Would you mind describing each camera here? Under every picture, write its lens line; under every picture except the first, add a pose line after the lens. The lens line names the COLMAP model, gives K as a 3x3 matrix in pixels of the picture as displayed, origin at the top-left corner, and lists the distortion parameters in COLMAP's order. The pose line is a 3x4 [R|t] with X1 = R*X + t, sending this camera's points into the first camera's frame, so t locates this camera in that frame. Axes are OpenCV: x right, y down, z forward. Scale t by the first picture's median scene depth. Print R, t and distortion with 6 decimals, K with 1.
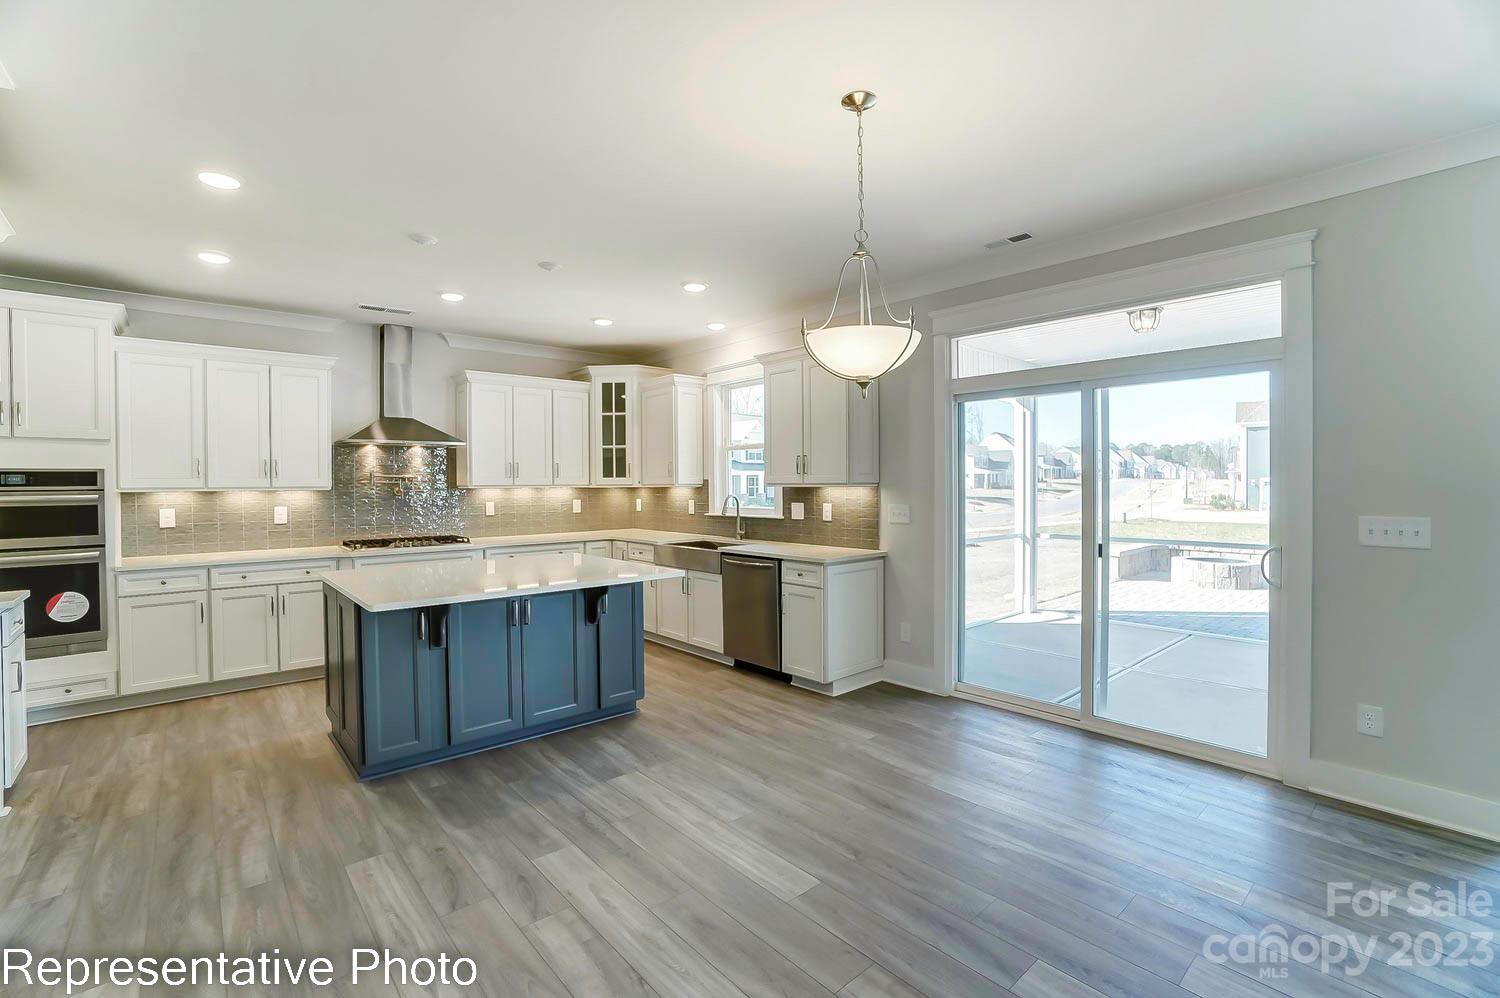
lens RADIAL K [[664.8, 0, 748.3], [0, 664.8, 488.7], [0, 0, 1]] dist [-0.063927, 0.023308]
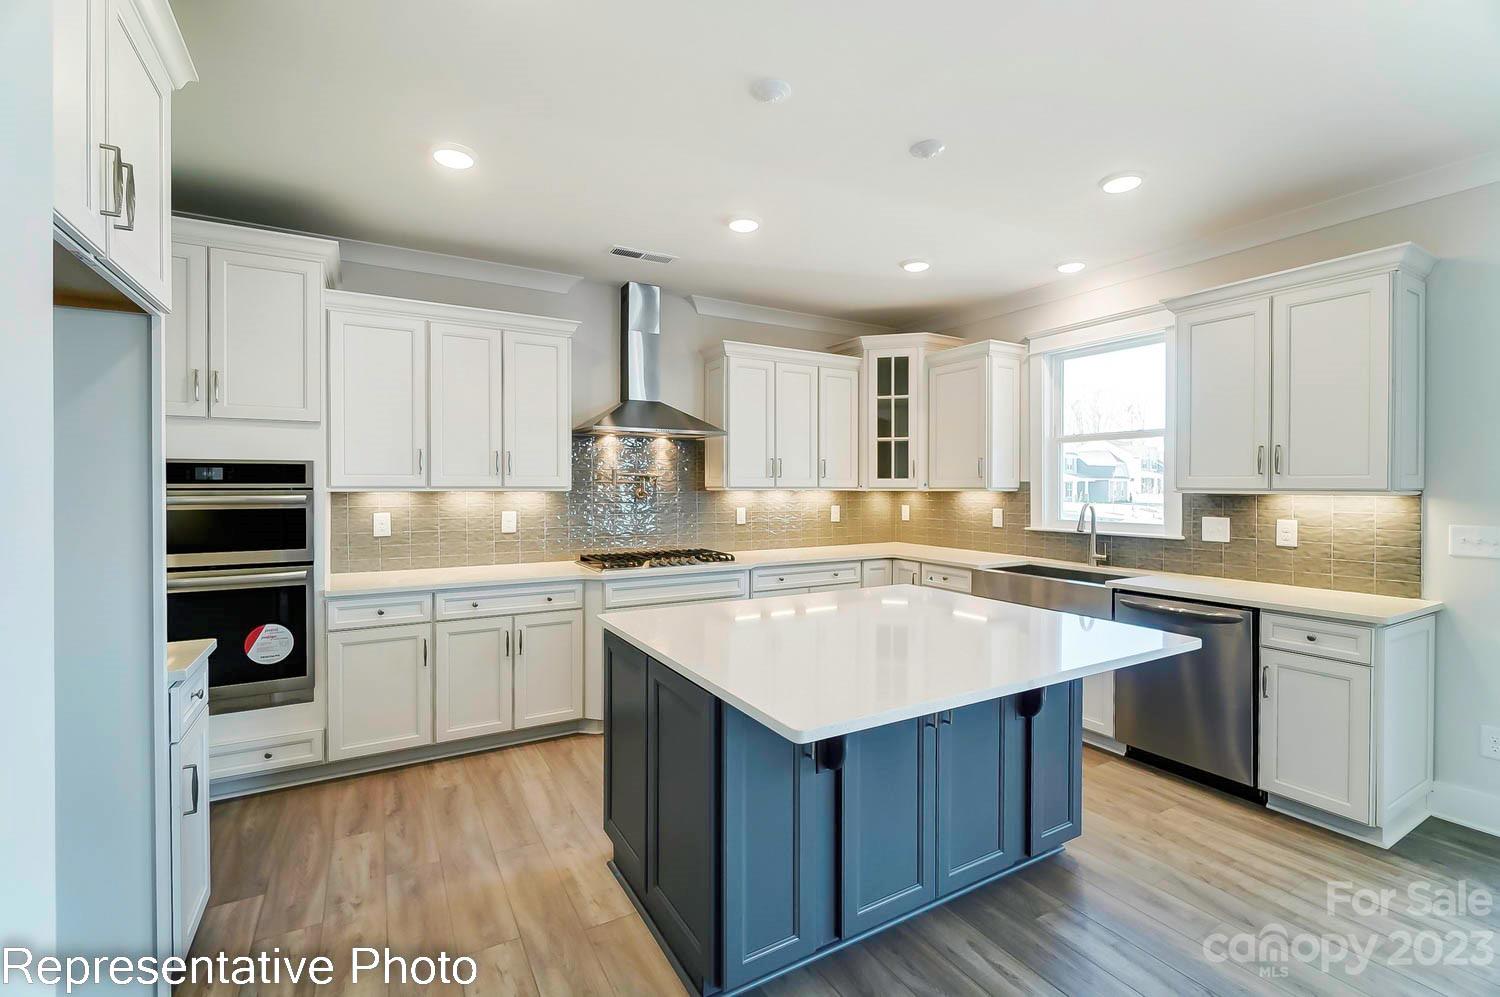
lens RADIAL K [[650.9, 0, 746.9], [0, 650.9, 490.2], [0, 0, 1]] dist [-0.003347, -0.000402]
pose [[0.980249, 0.010049, -0.197511, -0.294003], [-0.010238, 0.999948, 0.000067, -0.001442], [0.197501, 0.001956, 0.980301, 0.287668]]
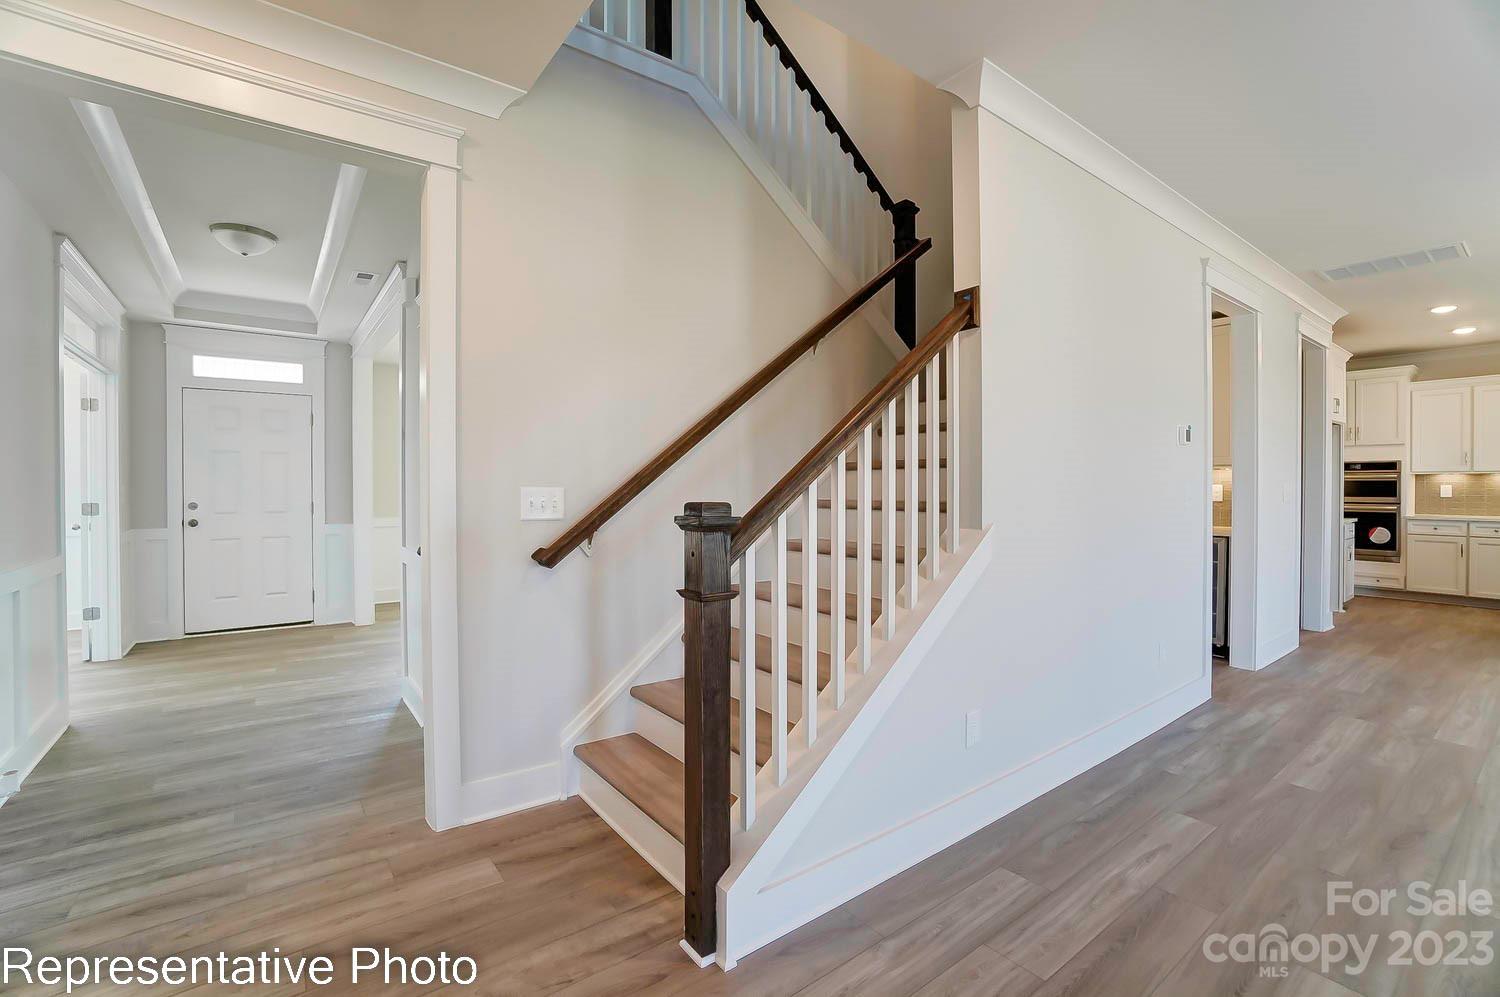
lens RADIAL K [[664.8, 0, 748.3], [0, 664.8, 488.2], [0, 0, 1]] dist [-0.063927, 0.023308]
pose [[-0.076256, 0.014318, -0.996985, 0.740292], [-0.008259, 0.999854, 0.014991, 0.028754], [0.997054, 0.009378, -0.076126, -0.557199]]
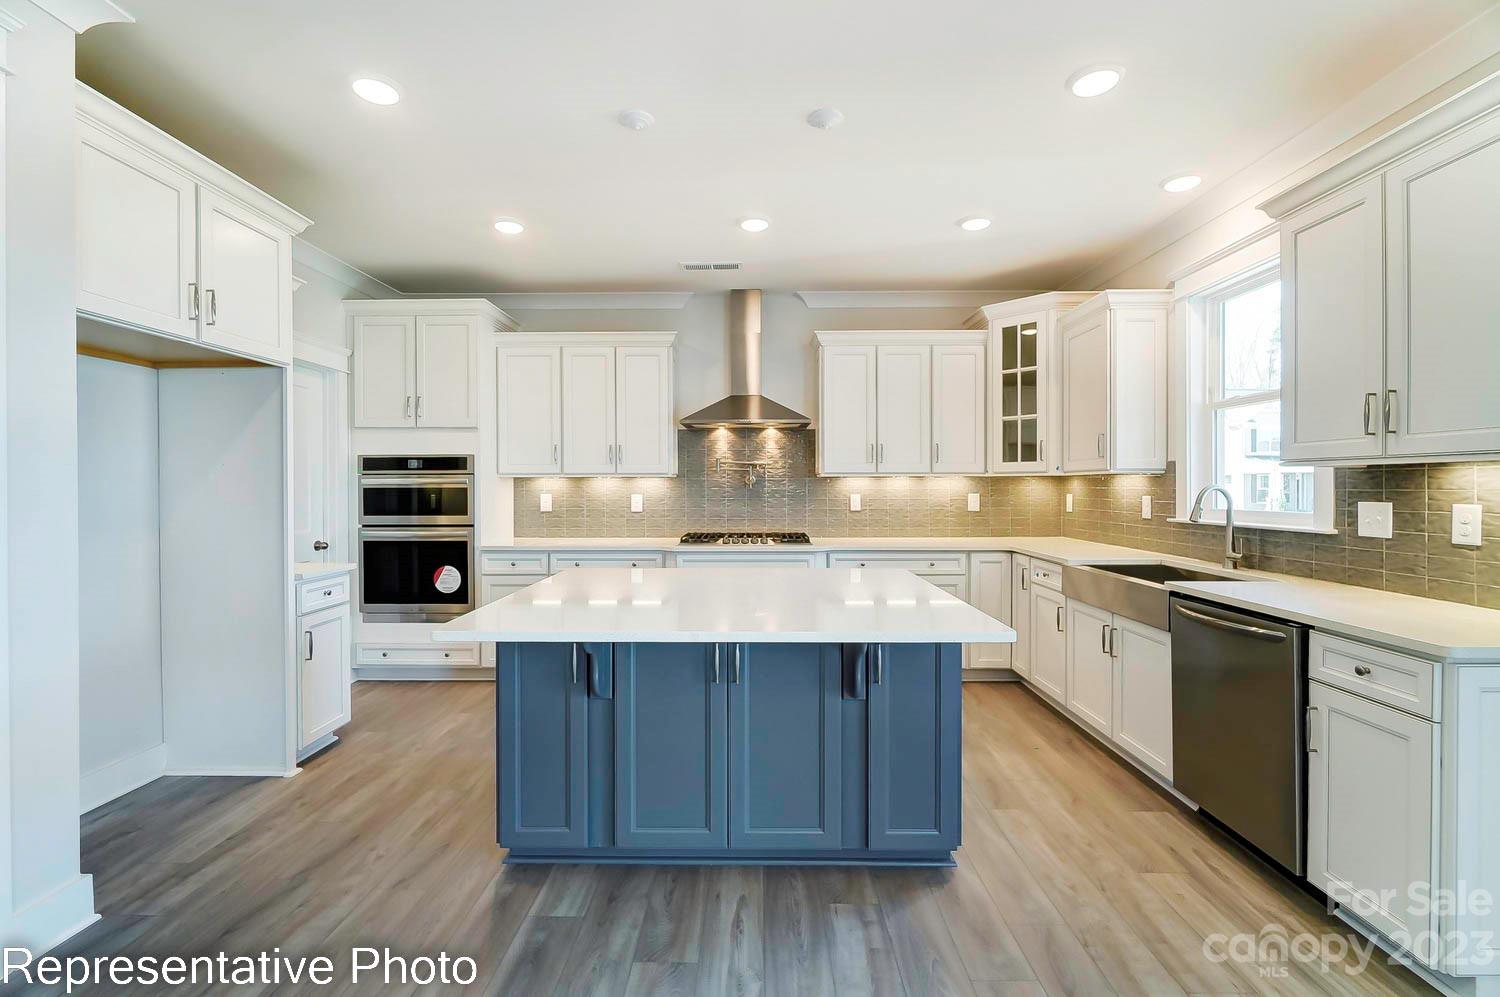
lens RADIAL K [[650.9, 0, 746.9], [0, 650.9, 490.2], [0, 0, 1]] dist [-0.003347, -0.000402]
pose [[0.740474, 0.009543, -0.672018, 0.059623], [-0.009031, 0.999950, 0.004248, 0.016872], [0.672025, 0.002923, 0.740523, 0.410024]]
